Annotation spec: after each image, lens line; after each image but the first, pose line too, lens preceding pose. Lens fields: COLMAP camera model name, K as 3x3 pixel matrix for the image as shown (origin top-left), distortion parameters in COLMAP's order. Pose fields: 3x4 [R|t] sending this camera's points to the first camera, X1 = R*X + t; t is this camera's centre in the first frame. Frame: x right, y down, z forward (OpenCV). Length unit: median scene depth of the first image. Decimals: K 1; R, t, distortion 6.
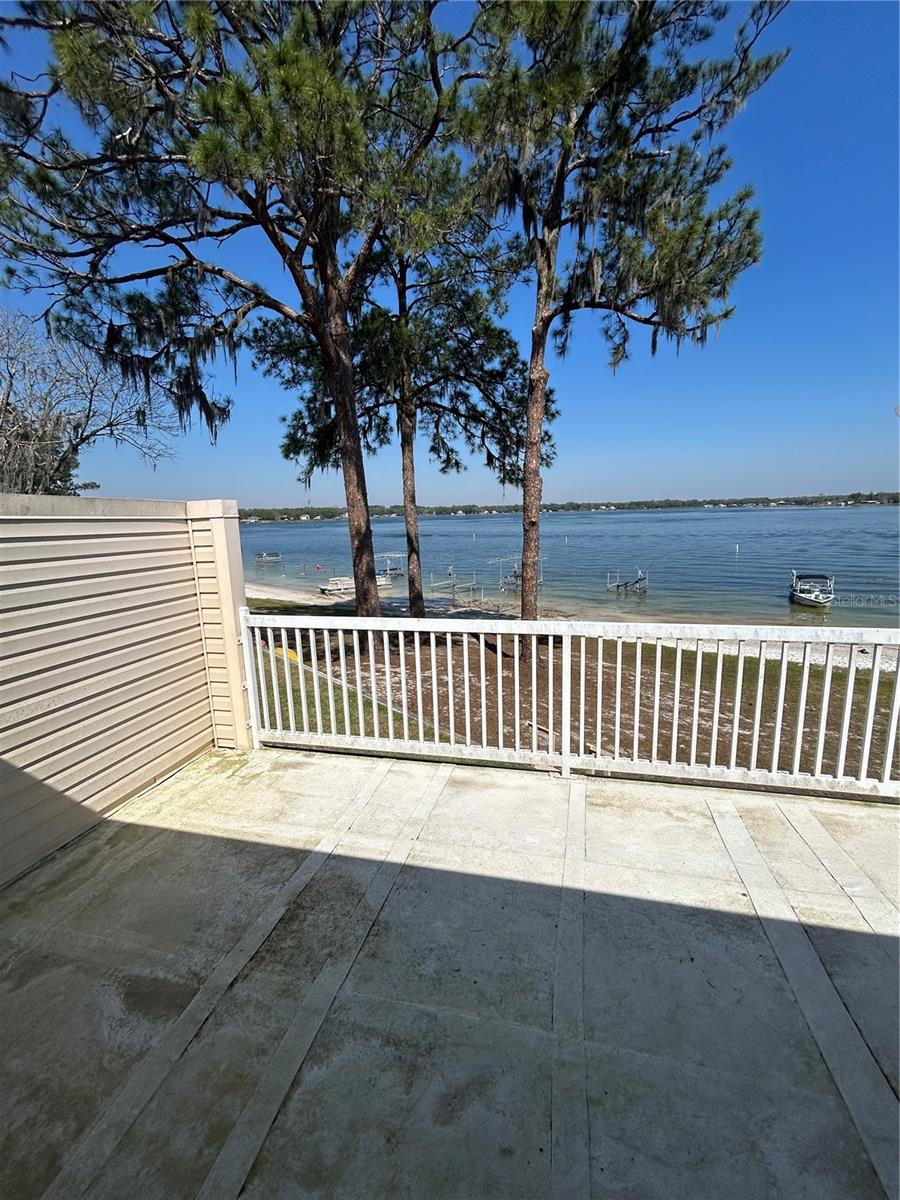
lens RADIAL K [[478.6, 0, 450.0], [0, 478.6, 600.0], [0, 0, 1]] dist [0.001381, 0.000163]
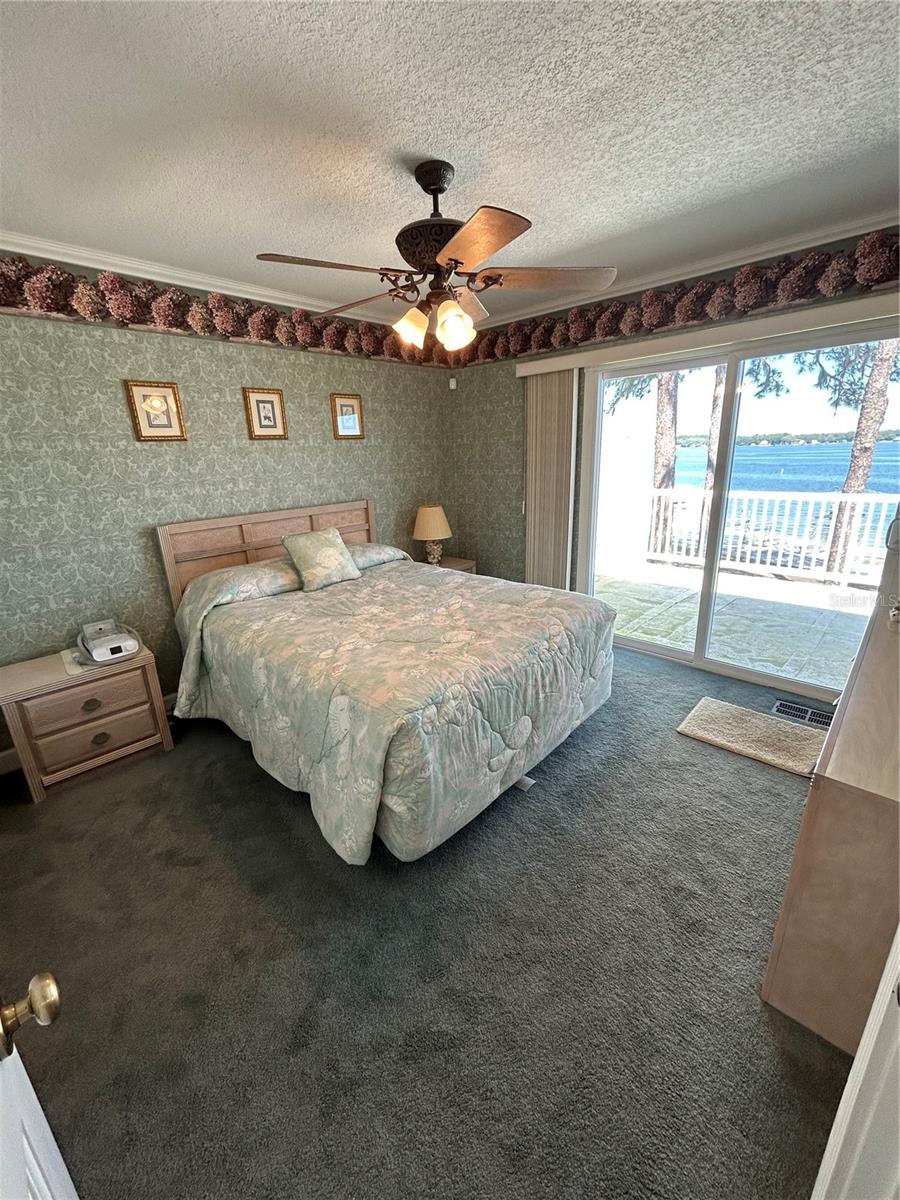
lens RADIAL K [[478.6, 0, 450.0], [0, 478.6, 600.0], [0, 0, 1]] dist [0.001381, 0.000163]
pose [[0.860244, 0.147727, -0.488013, -0.017849], [-0.082108, 0.984753, 0.153360, 0.035175], [0.503228, -0.091858, 0.859258, -0.163751]]
